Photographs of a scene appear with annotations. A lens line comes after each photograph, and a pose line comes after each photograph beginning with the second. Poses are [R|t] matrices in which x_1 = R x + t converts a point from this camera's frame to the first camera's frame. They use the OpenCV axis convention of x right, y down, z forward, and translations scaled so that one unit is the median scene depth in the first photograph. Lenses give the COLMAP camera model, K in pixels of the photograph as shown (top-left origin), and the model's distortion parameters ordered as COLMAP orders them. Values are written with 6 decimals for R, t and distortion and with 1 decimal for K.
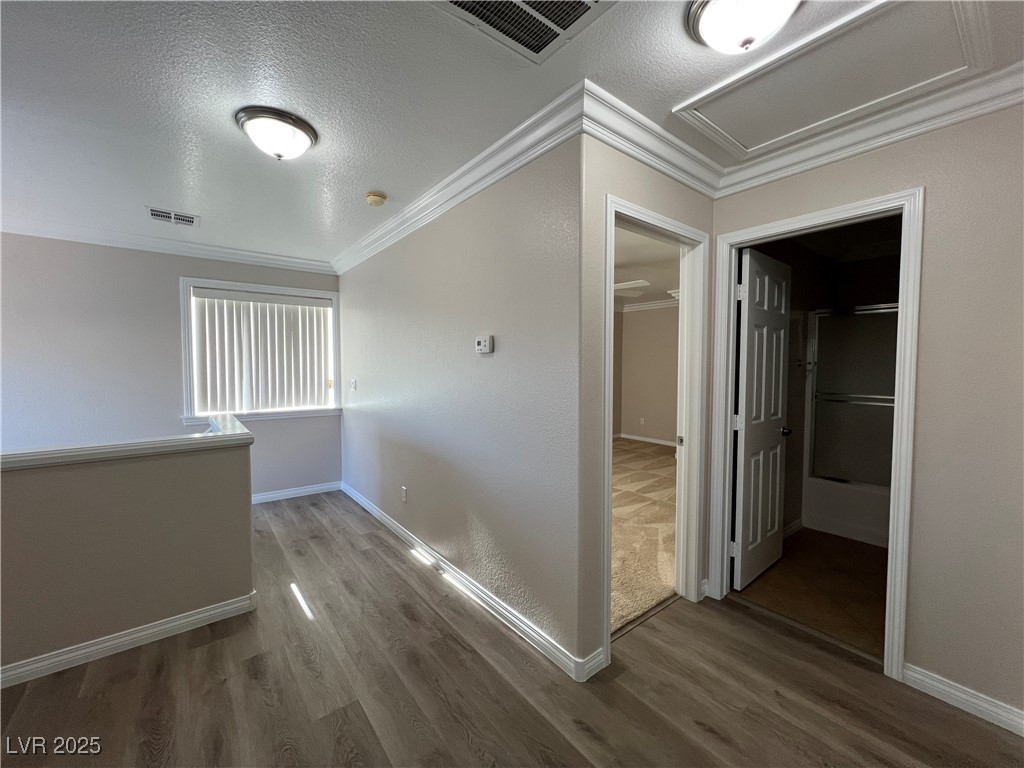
lens RADIAL K [[408.1, 0, 508.3], [0, 408.1, 381.9], [0, 0, 1]] dist [-0.001310, 0.000370]
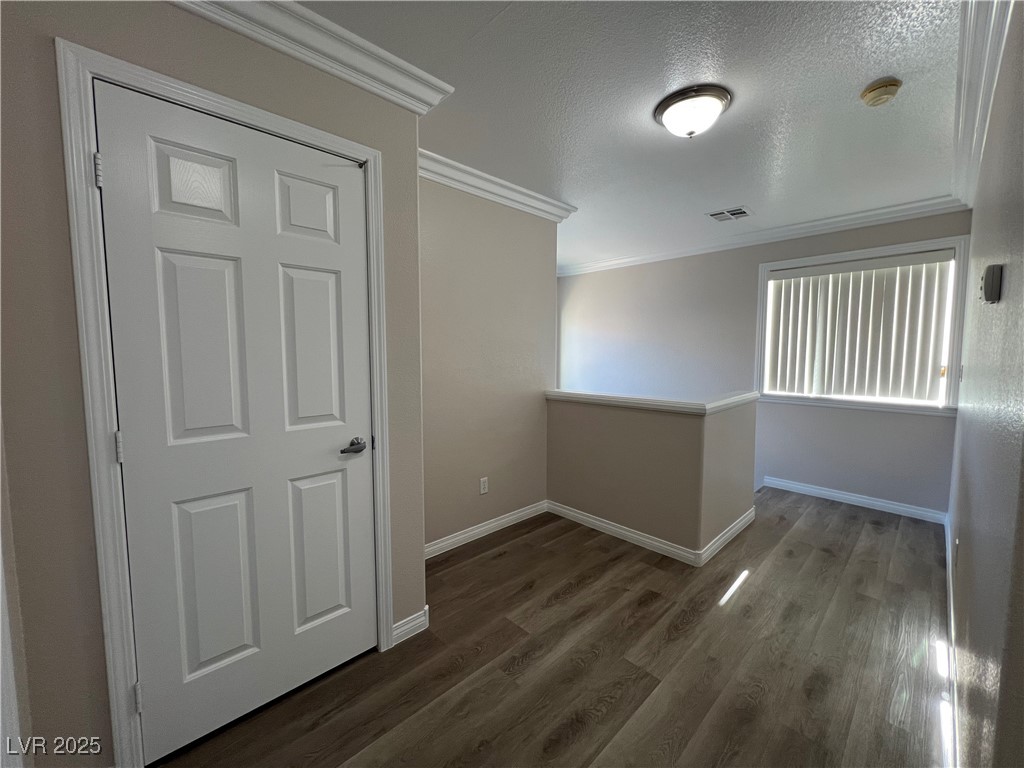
lens RADIAL K [[408.1, 0, 508.3], [0, 408.1, 381.9], [0, 0, 1]] dist [-0.001310, 0.000370]
pose [[0.094910, 0.073995, -0.992732, 0.223952], [-0.042270, 0.996634, 0.070244, 0.007104], [0.994588, 0.035296, 0.097719, 0.227147]]
